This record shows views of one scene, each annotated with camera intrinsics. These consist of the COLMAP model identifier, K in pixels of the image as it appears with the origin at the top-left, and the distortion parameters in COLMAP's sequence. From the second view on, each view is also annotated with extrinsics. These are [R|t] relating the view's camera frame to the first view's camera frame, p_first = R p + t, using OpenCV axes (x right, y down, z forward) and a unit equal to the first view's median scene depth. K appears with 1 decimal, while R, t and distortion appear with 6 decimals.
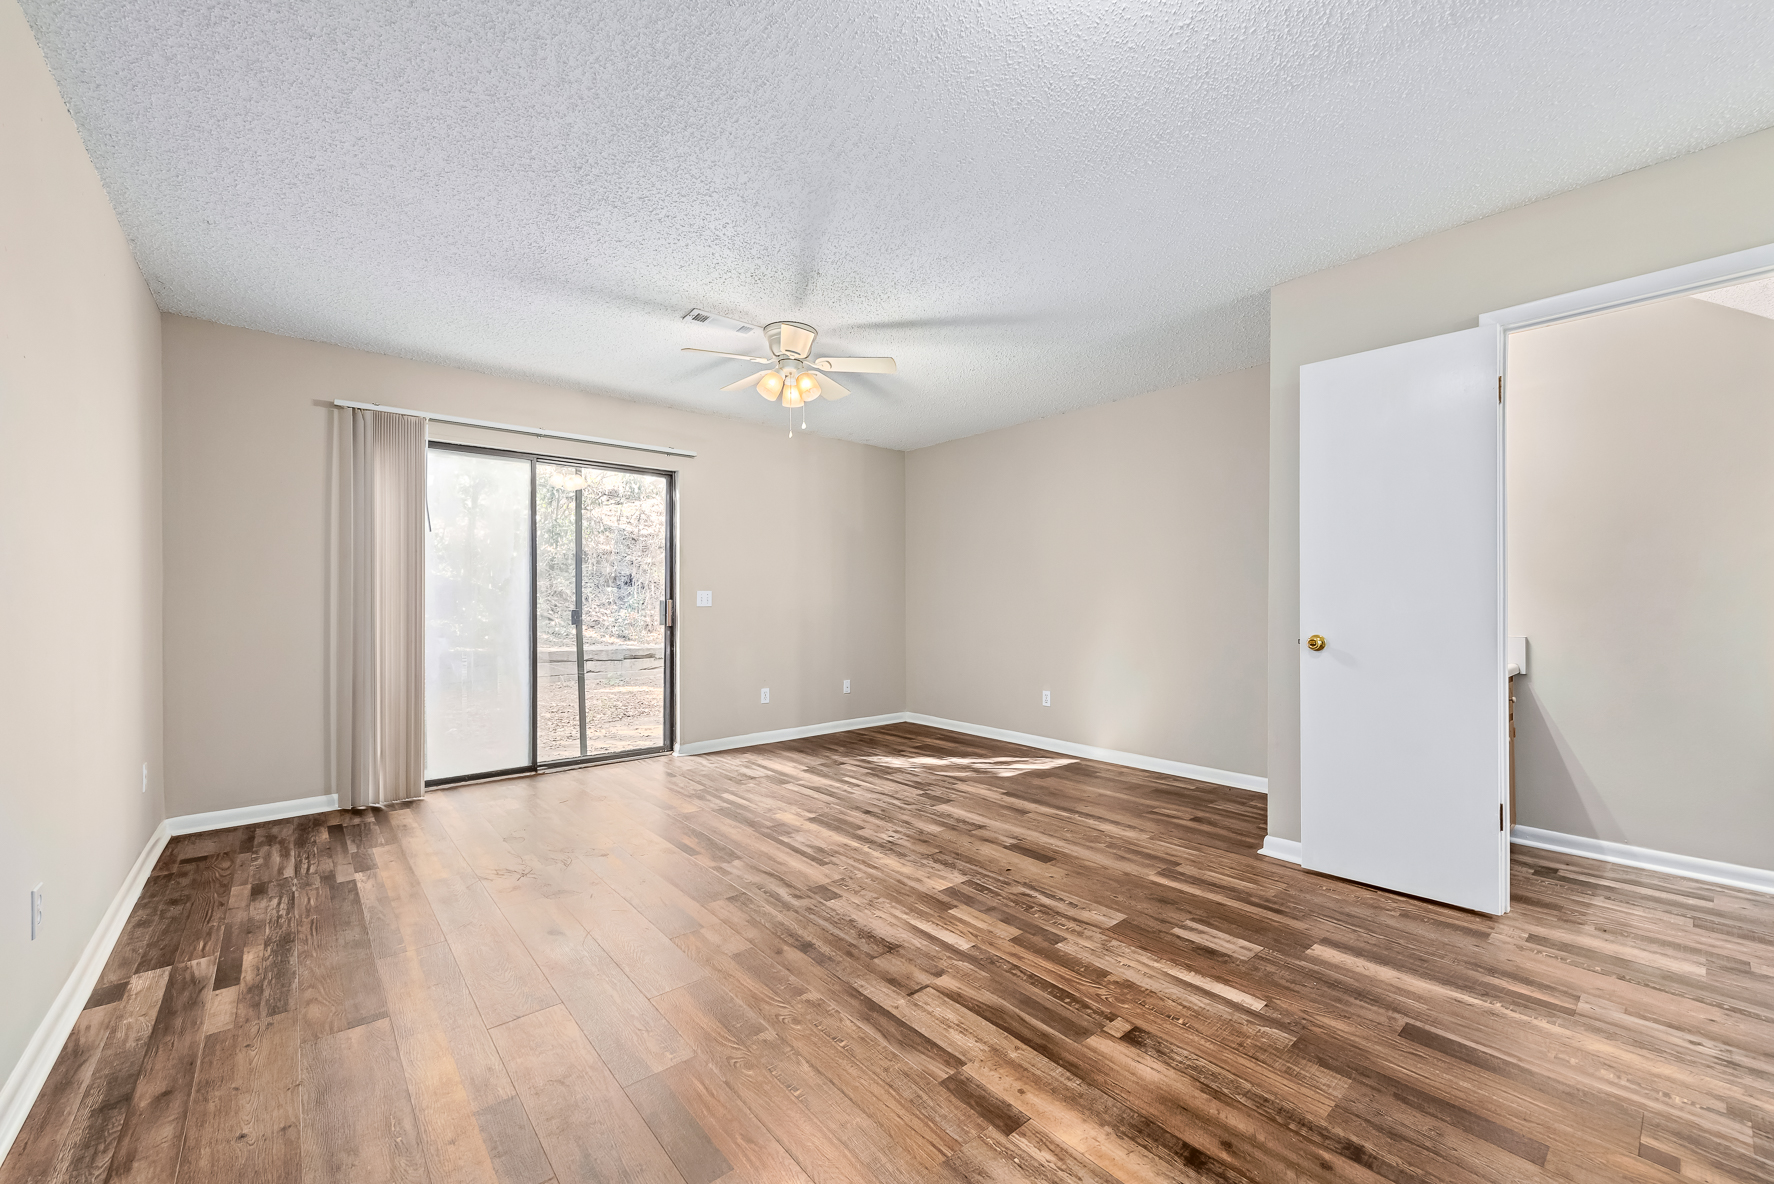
lens RADIAL K [[695.2, 0, 898.3], [0, 695.2, 594.0], [0, 0, 1]] dist [0.017020, -0.006503]
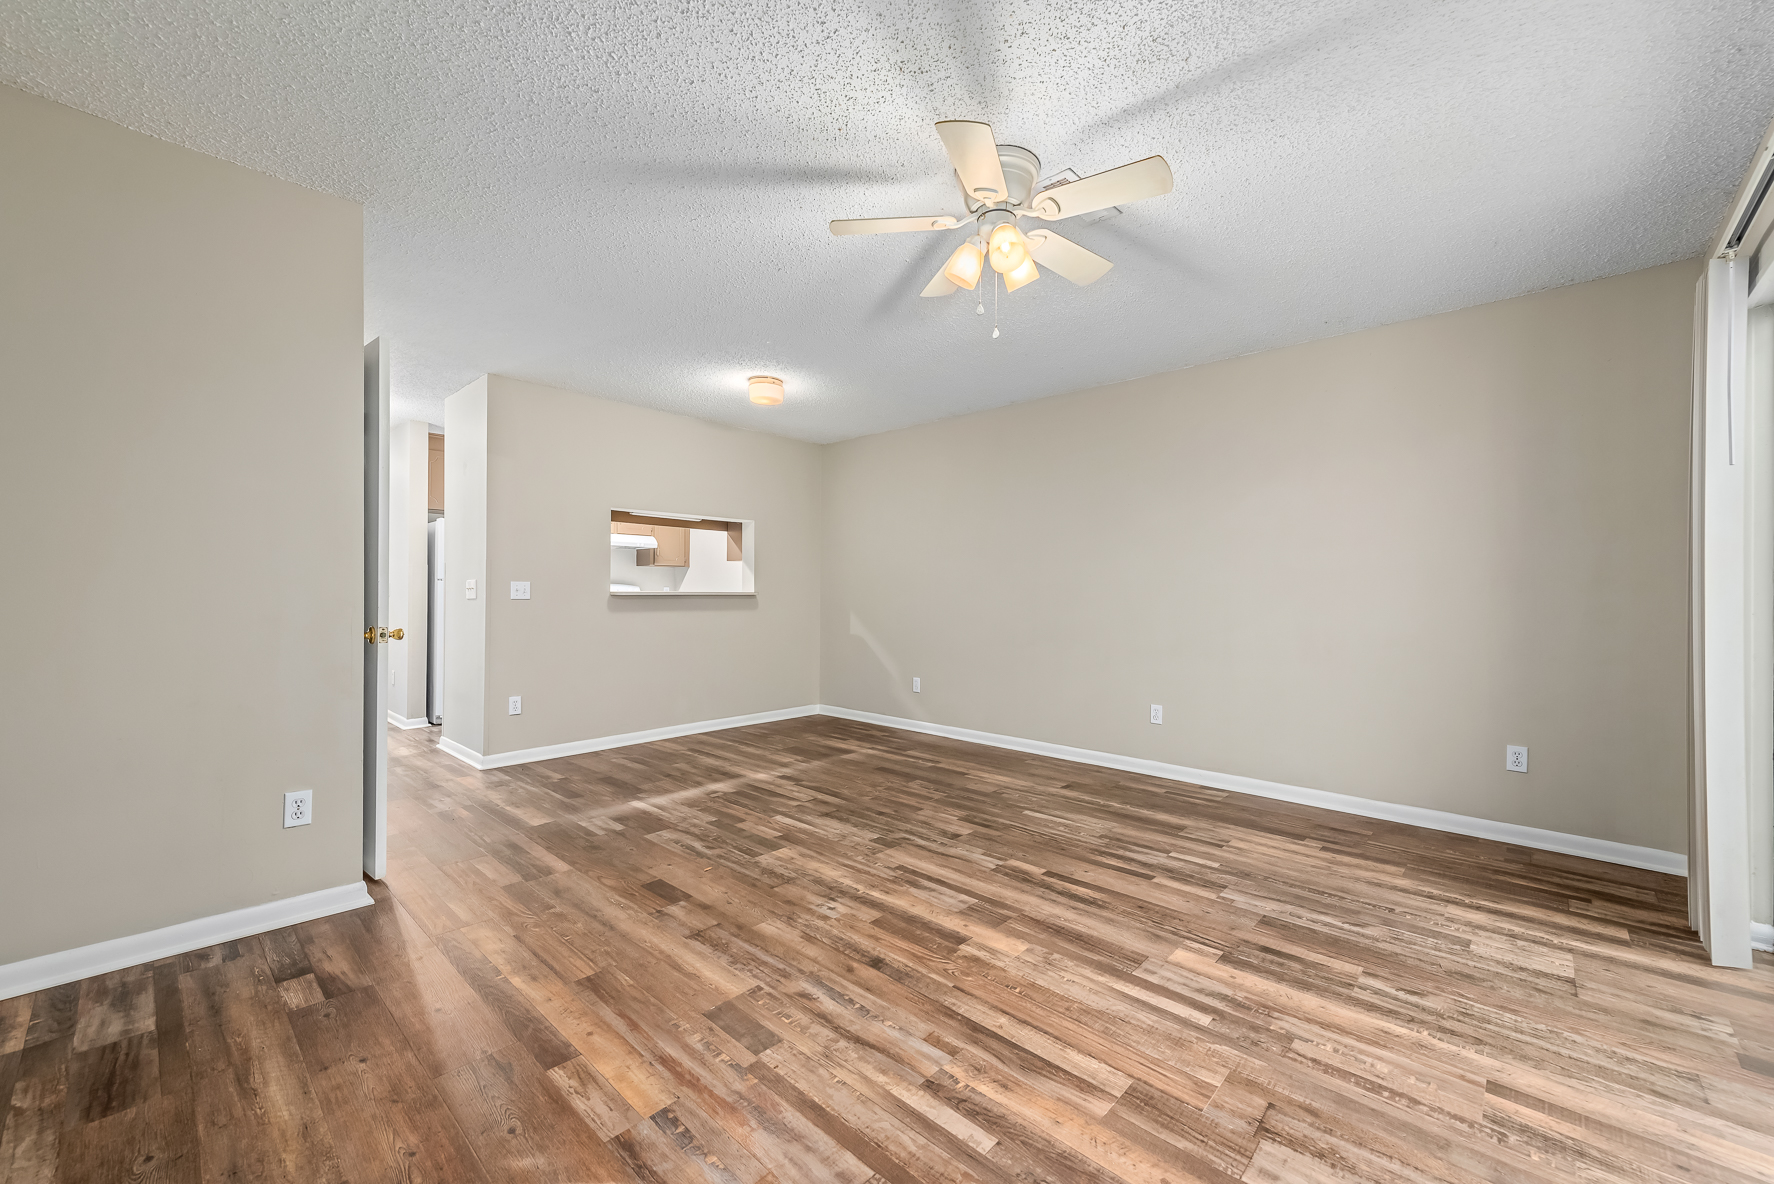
lens RADIAL K [[695.2, 0, 898.3], [0, 695.2, 594.0], [0, 0, 1]] dist [0.017020, -0.006503]
pose [[-0.993725, -0.005282, -0.111728, 0.005004], [-0.004326, 0.999952, -0.008799, 0.018967], [0.111769, -0.008261, -0.993700, 1.977941]]
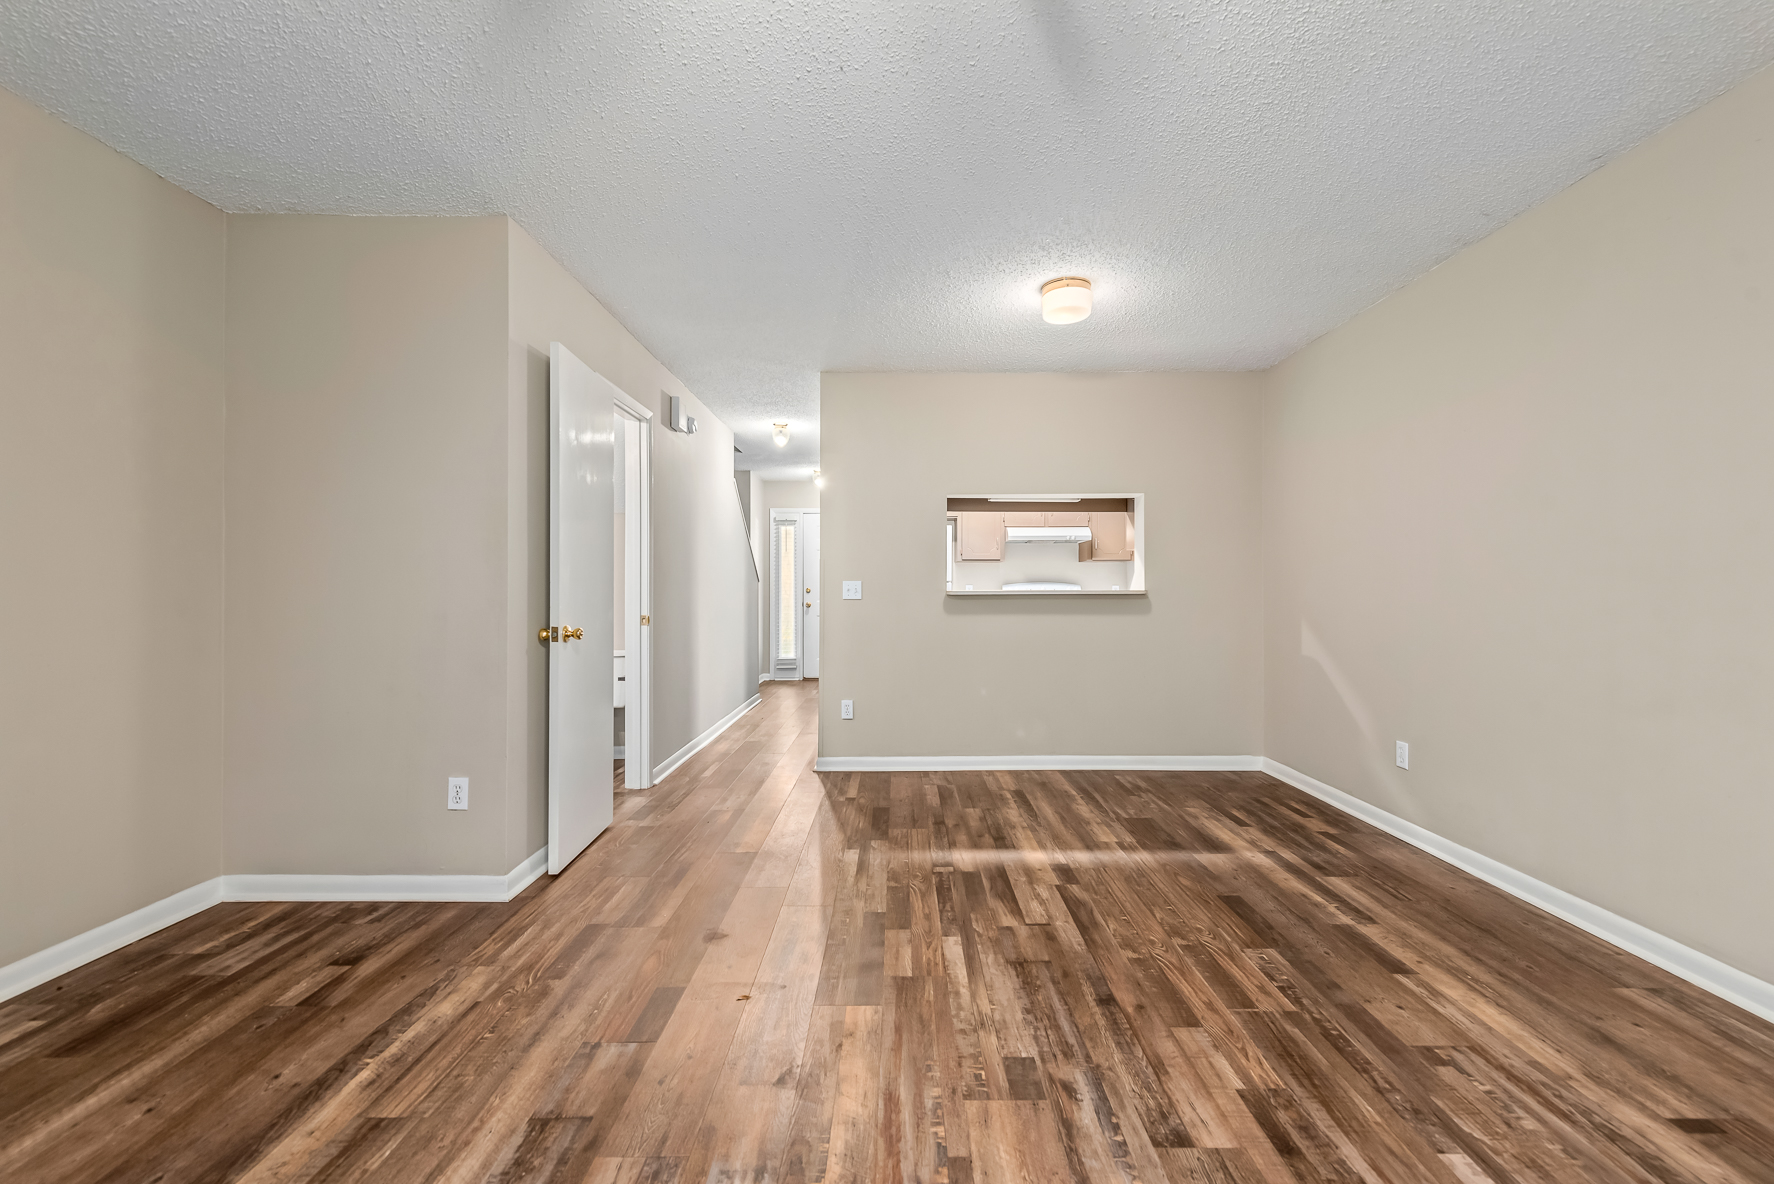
lens RADIAL K [[695.2, 0, 898.3], [0, 695.2, 594.0], [0, 0, 1]] dist [0.017020, -0.006503]
pose [[-0.755209, -0.002364, 0.655480, -0.381750], [-0.005876, 0.999978, -0.003163, 0.013639], [-0.655458, -0.006240, -0.755206, 1.391928]]
